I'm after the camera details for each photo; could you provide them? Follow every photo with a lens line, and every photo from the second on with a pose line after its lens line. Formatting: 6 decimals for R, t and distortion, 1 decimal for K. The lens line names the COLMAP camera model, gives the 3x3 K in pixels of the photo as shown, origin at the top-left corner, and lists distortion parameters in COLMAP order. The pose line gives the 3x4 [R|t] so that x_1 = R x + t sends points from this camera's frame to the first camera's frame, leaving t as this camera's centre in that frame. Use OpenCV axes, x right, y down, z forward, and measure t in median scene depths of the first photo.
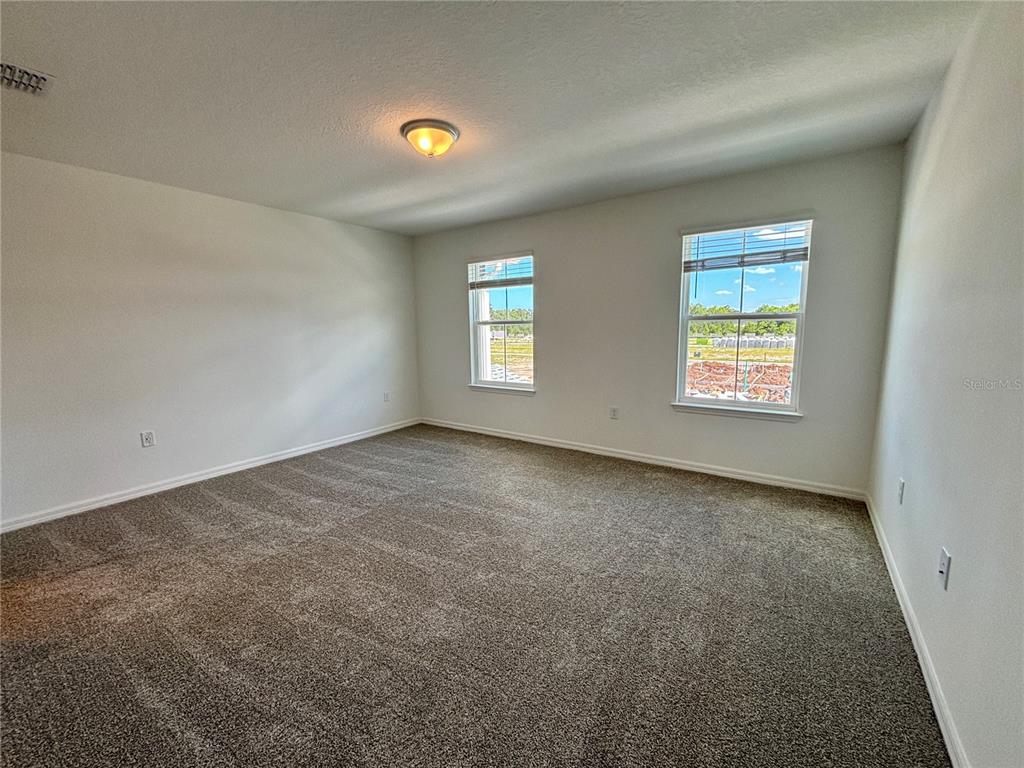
lens RADIAL K [[413.4, 0, 512.4], [0, 413.4, 377.7], [0, 0, 1]] dist [0.003819, -0.000301]
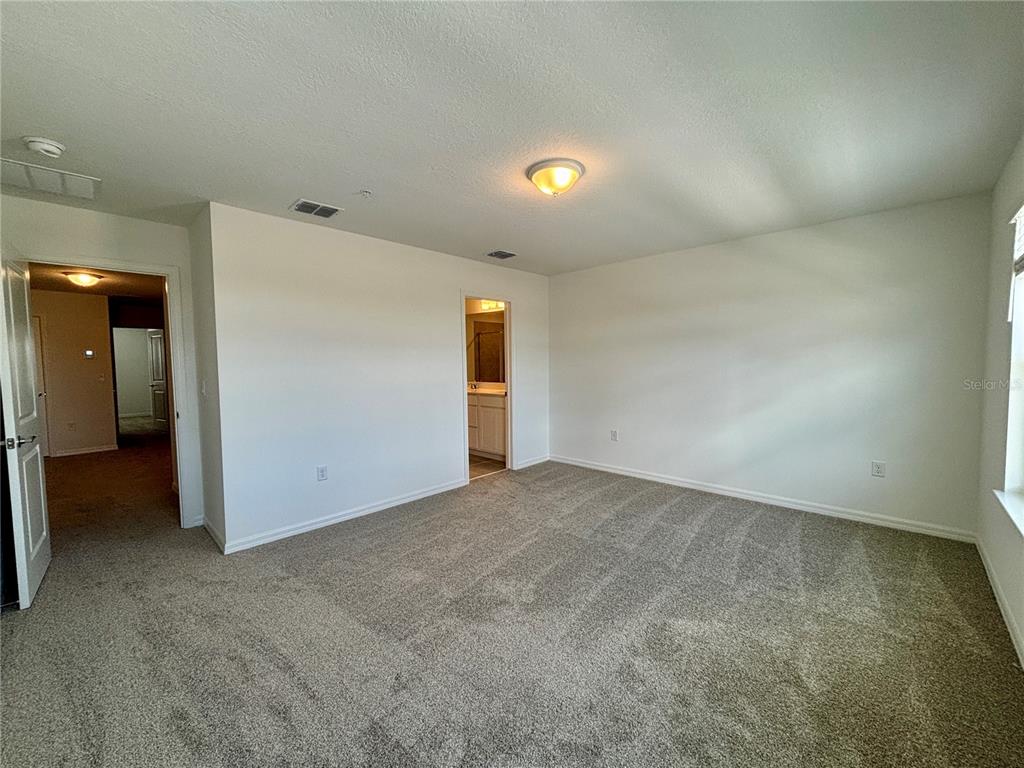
lens RADIAL K [[413.4, 0, 512.8], [0, 413.4, 383.3], [0, 0, 1]] dist [0.003819, -0.000301]
pose [[-0.146602, 0.064000, -0.987123, 0.523820], [-0.109383, 0.990736, 0.080479, -0.097858], [0.983129, 0.119773, -0.138243, 0.701447]]
